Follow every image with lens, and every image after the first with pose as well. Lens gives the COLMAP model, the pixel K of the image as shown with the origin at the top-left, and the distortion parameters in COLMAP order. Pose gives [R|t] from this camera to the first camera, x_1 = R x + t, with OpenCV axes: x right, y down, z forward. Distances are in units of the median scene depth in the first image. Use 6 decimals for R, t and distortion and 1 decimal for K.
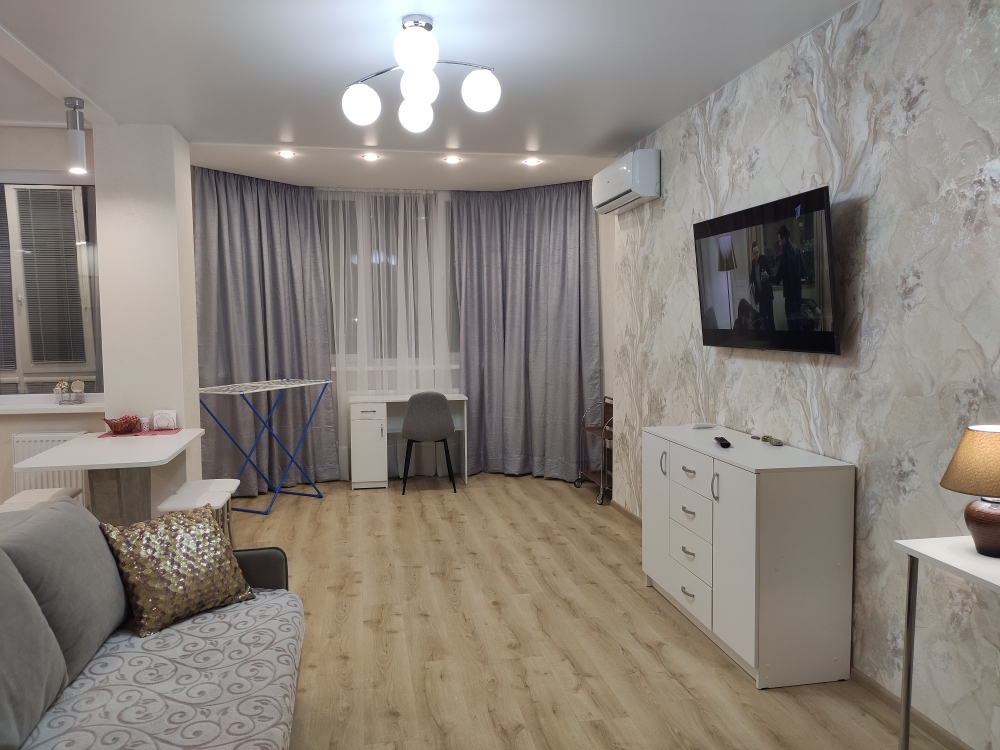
lens RADIAL K [[752.8, 0, 505.1], [0, 752.8, 379.8], [0, 0, 1]] dist [0.062658, -0.081438]
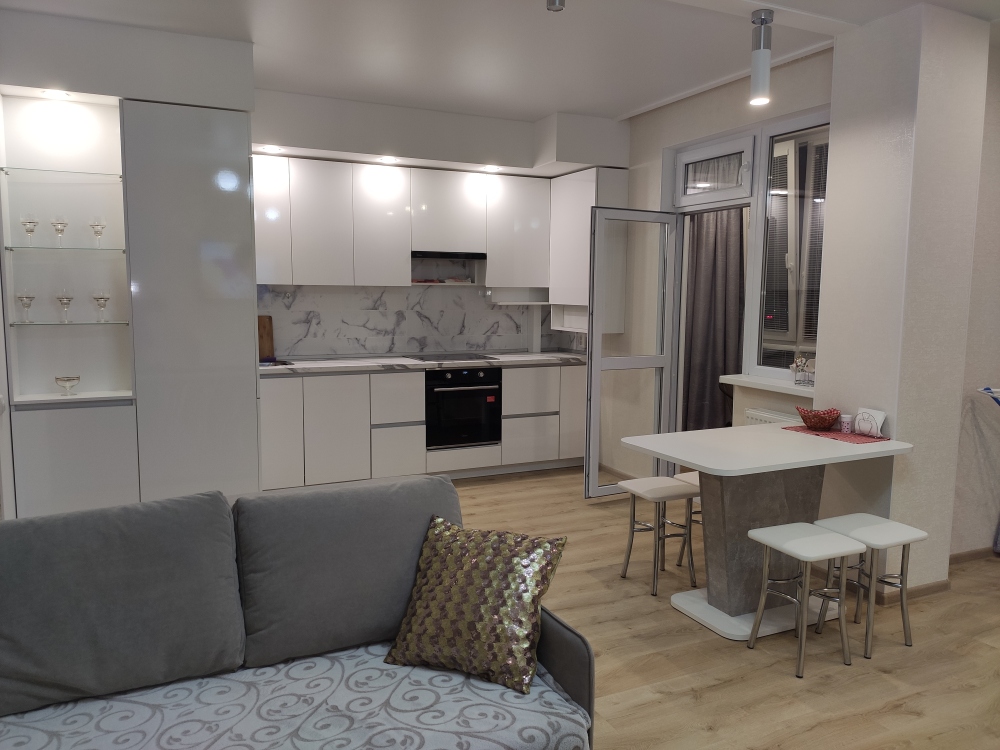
lens RADIAL K [[752.8, 0, 498.2], [0, 752.8, 378.3], [0, 0, 1]] dist [0.062658, -0.081438]
pose [[0.242079, 0.123277, -0.962393, 0.188212], [-0.084074, 0.990830, 0.105772, -0.041740], [0.966607, 0.055307, 0.250223, 0.523748]]
